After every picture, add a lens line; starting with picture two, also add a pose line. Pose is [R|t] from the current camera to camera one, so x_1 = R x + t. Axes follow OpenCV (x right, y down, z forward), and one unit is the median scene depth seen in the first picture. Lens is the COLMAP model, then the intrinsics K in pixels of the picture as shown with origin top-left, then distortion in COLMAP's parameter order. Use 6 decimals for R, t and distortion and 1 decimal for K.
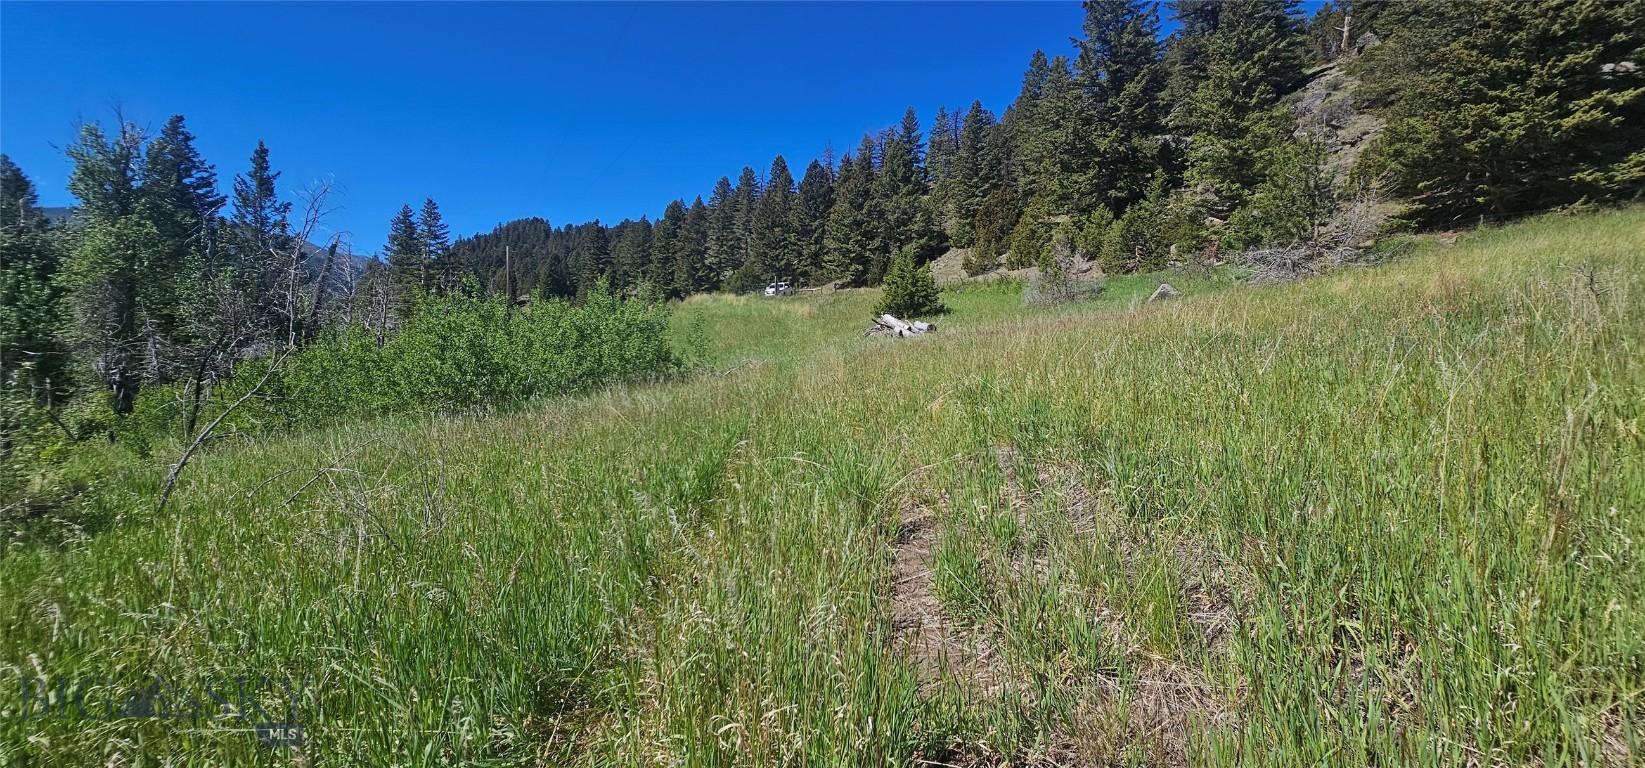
lens RADIAL K [[664.0, 0, 822.5], [0, 664.0, 384.0], [0, 0, 1]] dist [-0.000317, -0.000197]
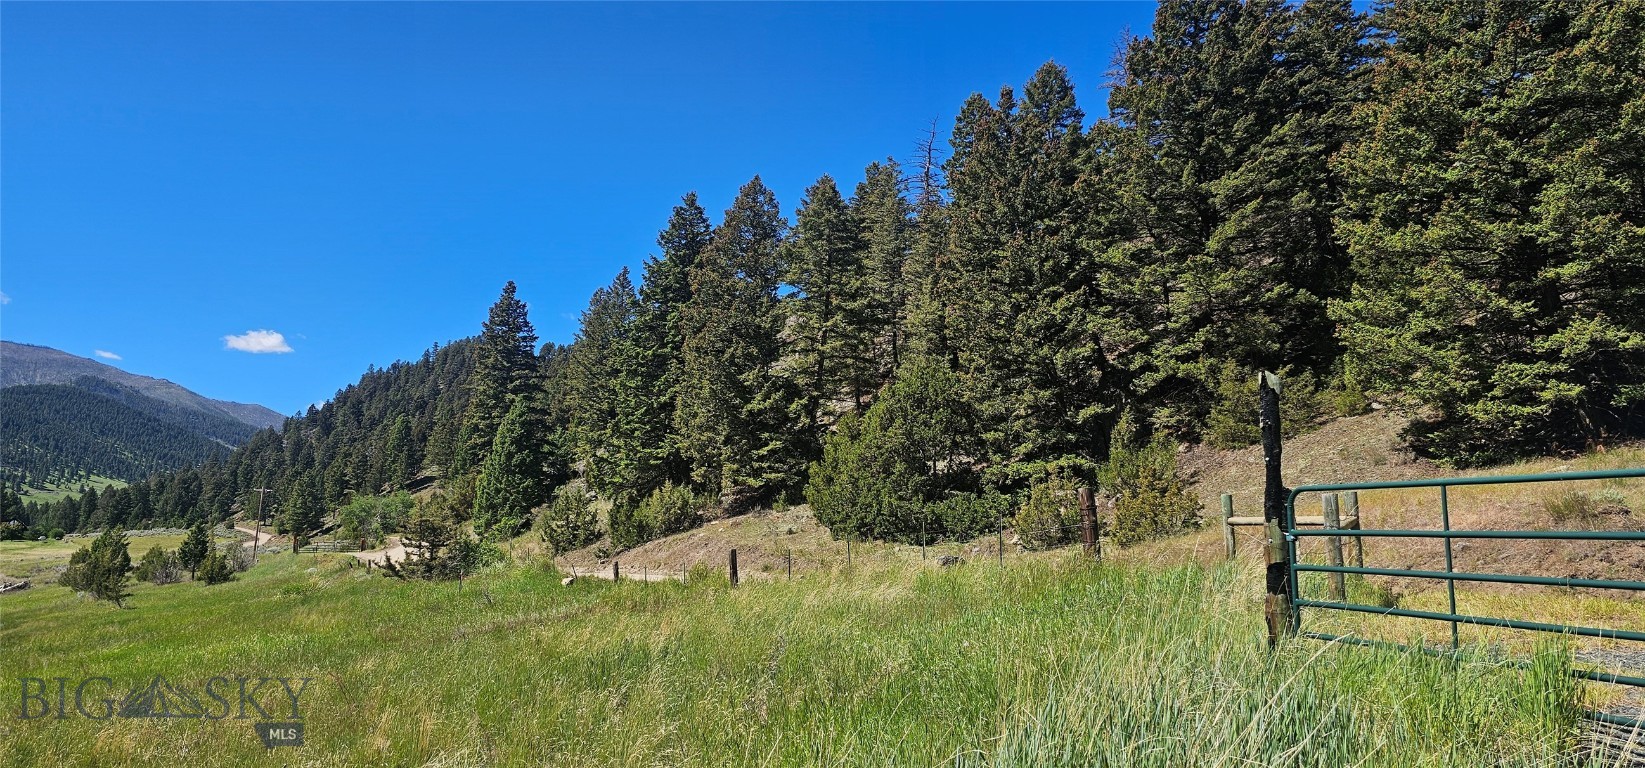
lens RADIAL K [[1078.0, 0, 813.9], [0, 1078.0, 381.3], [0, 0, 1]] dist [-0.004180, -0.004732]
pose [[0.990915, -0.014419, -0.133718, -0.213409], [-0.013252, 0.978931, -0.203759, -0.176860], [0.133839, 0.203680, 0.969846, 1.213228]]
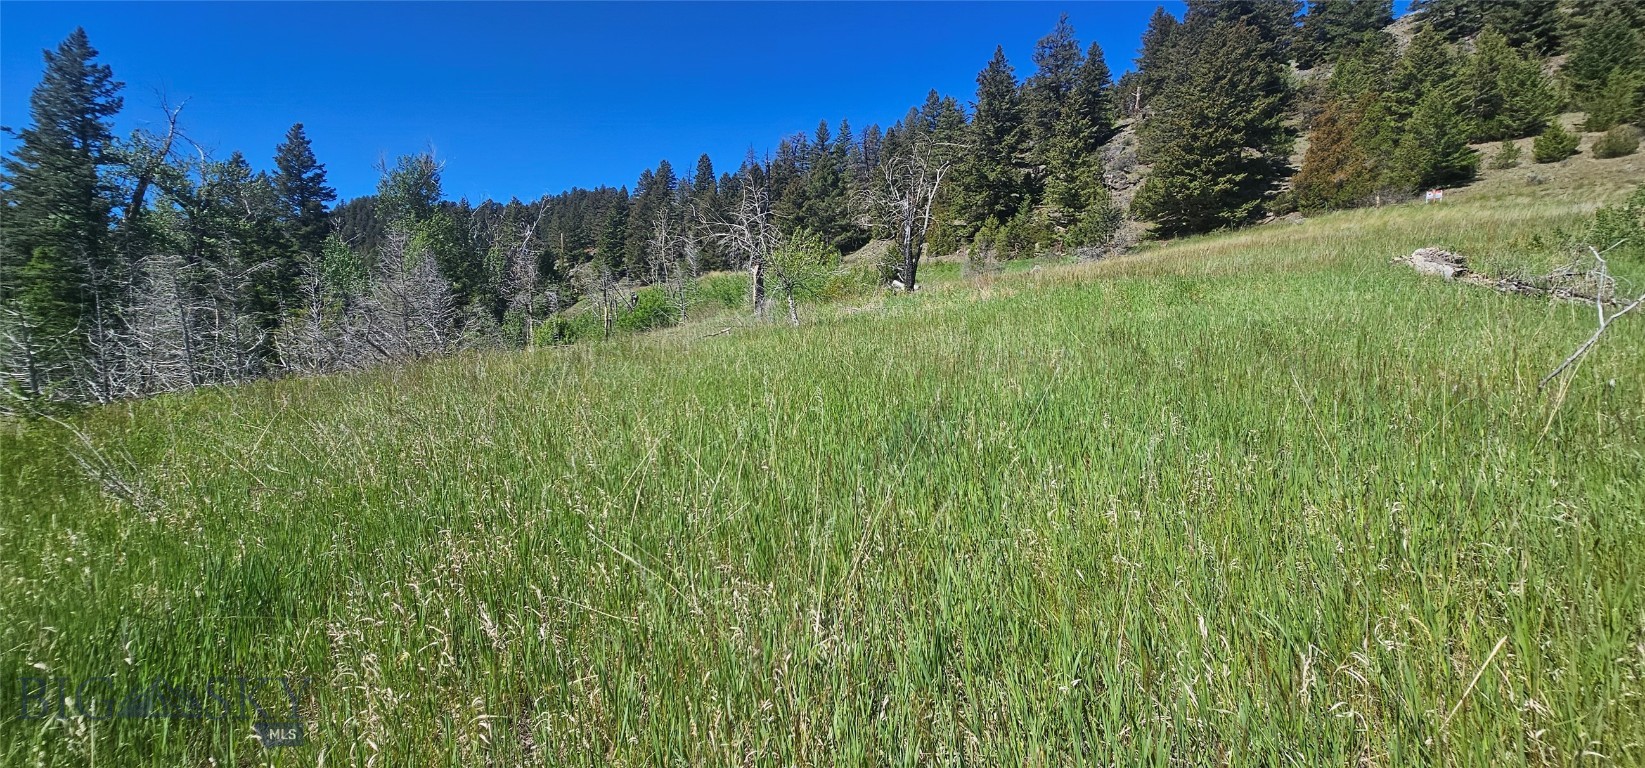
lens RADIAL K [[664.0, 0, 822.5], [0, 664.0, 384.0], [0, 0, 1]] dist [-0.000317, -0.000197]
pose [[0.980559, -0.023984, 0.194755, -0.273901], [0.020394, 0.999584, 0.020418, 0.081236], [-0.195164, -0.016050, 0.980639, -0.438170]]
